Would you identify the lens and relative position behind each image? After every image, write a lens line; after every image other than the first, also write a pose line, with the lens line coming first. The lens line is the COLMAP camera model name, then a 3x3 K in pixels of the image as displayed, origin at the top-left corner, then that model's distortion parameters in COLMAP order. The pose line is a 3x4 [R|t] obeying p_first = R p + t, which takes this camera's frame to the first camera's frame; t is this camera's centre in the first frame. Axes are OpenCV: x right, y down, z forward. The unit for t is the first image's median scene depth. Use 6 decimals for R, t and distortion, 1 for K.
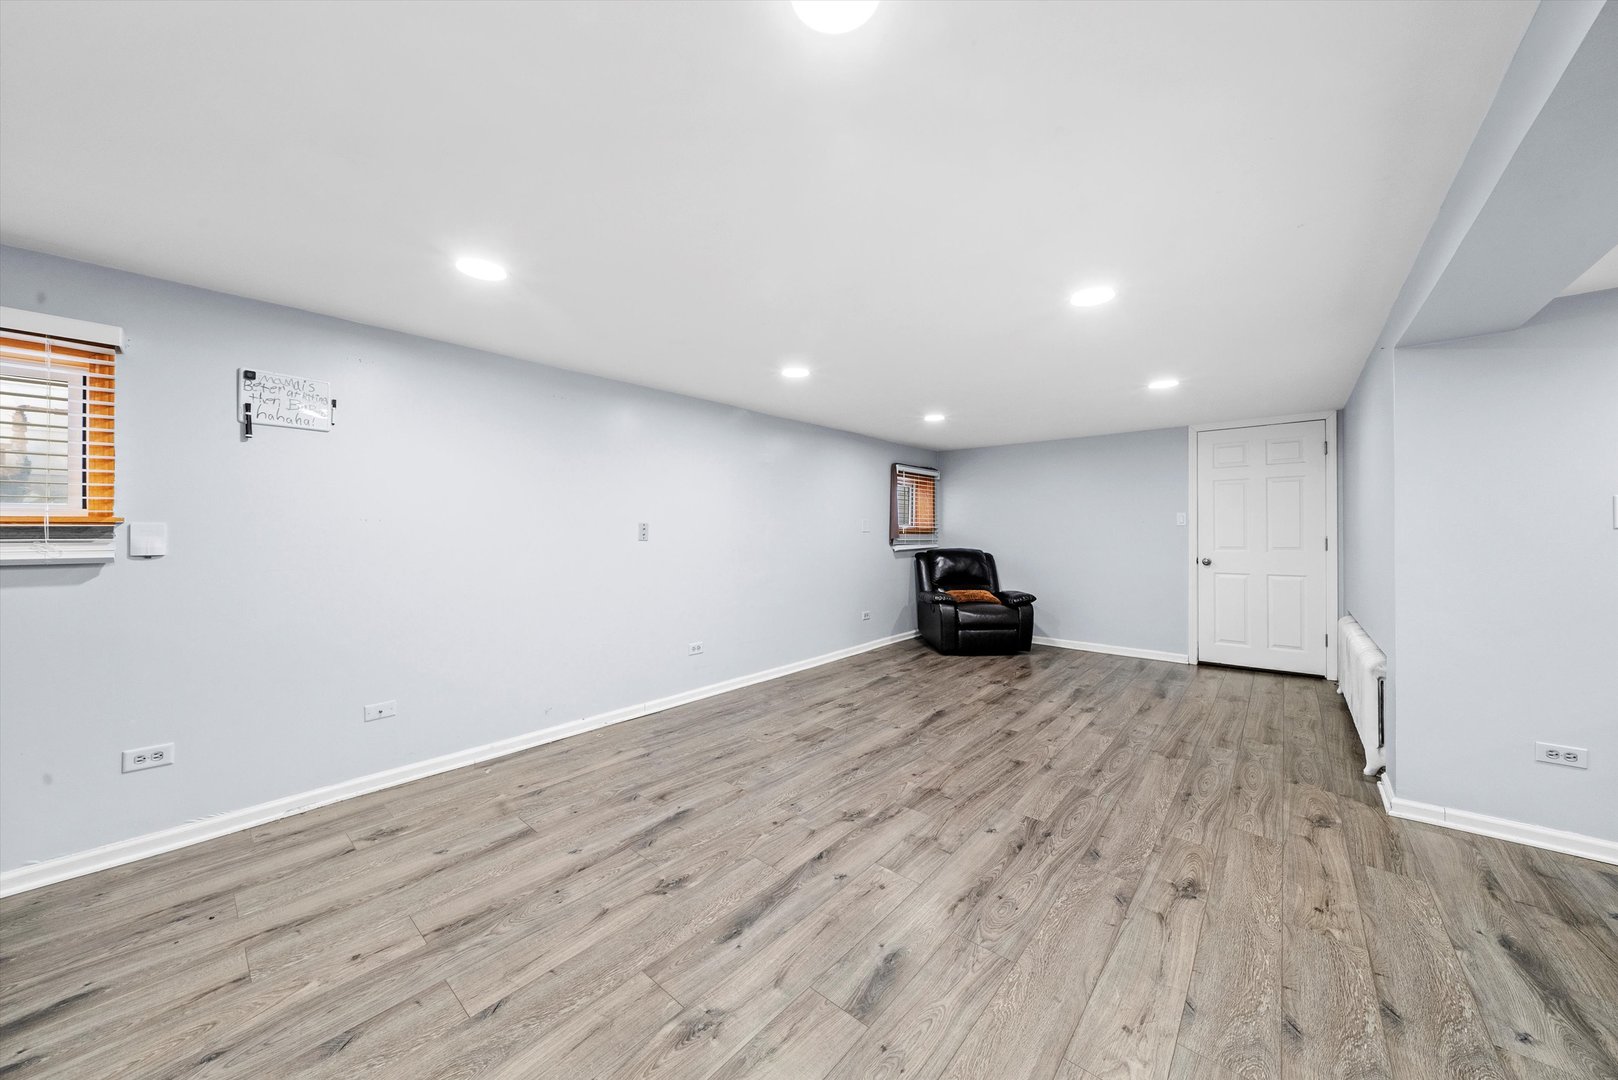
lens RADIAL K [[553.4, 0, 803.4], [0, 553.4, 532.6], [0, 0, 1]] dist [-0.003678, 0.000121]
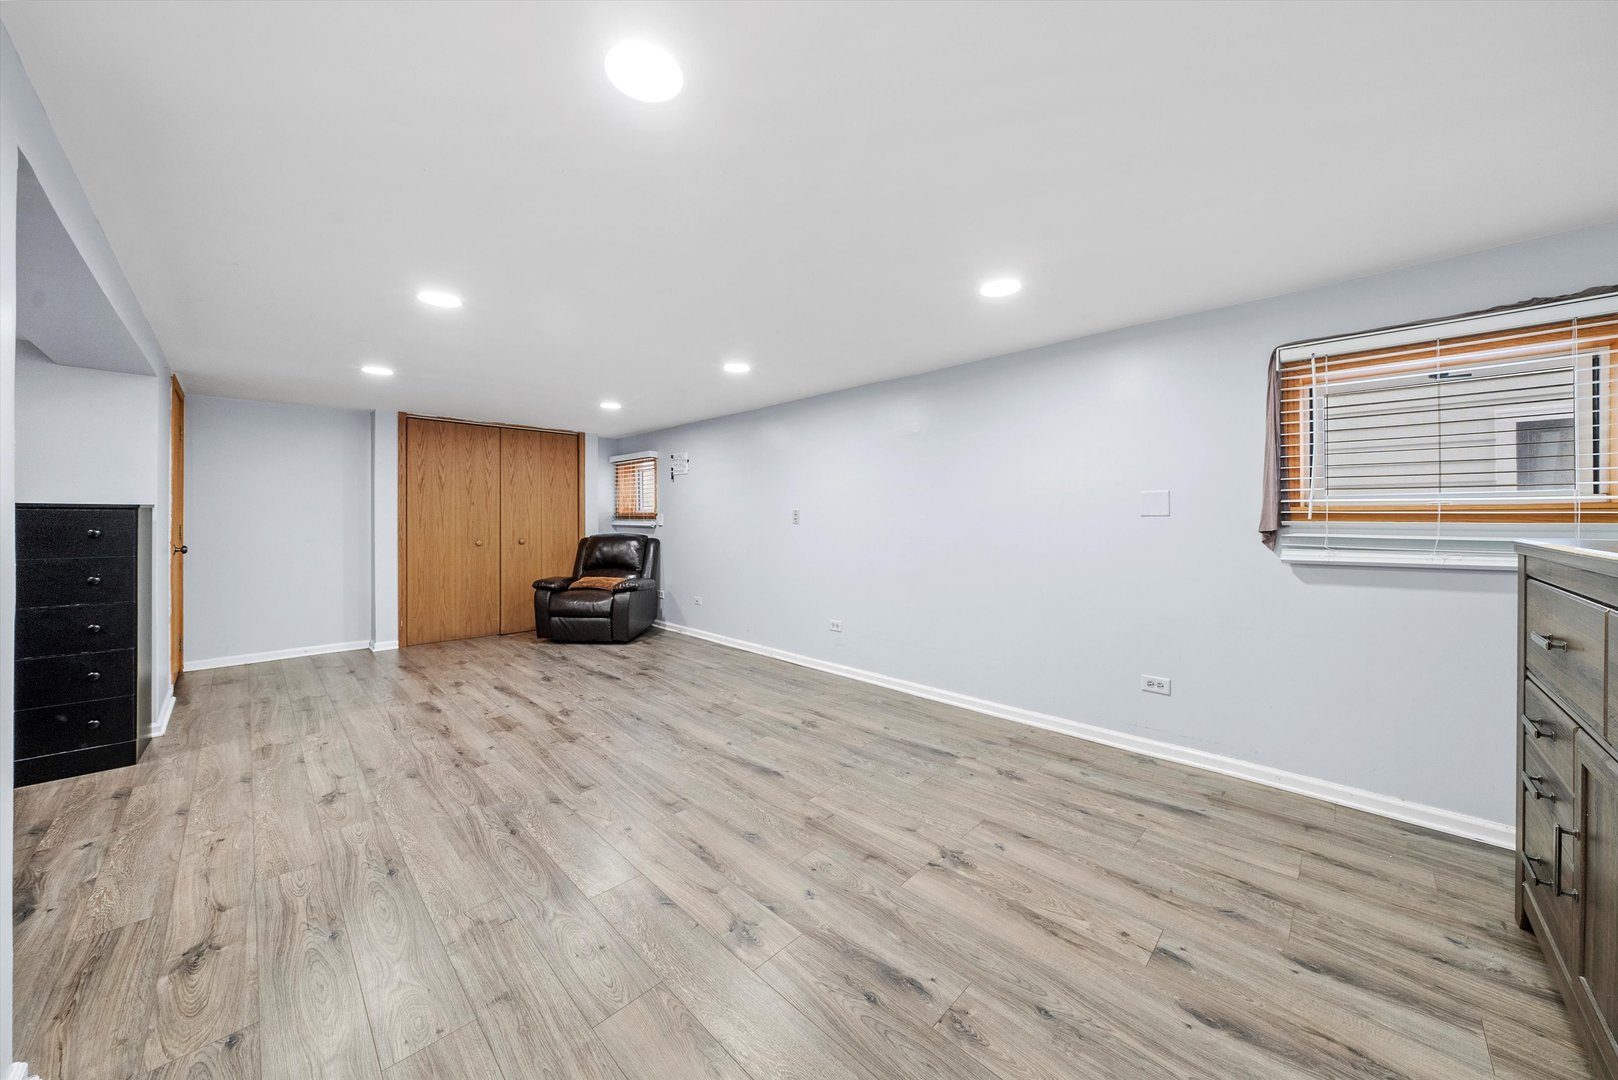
lens RADIAL K [[553.4, 0, 803.4], [0, 553.4, 532.6], [0, 0, 1]] dist [-0.003678, 0.000121]
pose [[-0.062774, 0.028697, -0.997615, 1.348291], [0.002260, 0.999588, 0.028612, -0.003122], [0.998025, -0.000458, -0.062813, 1.552294]]
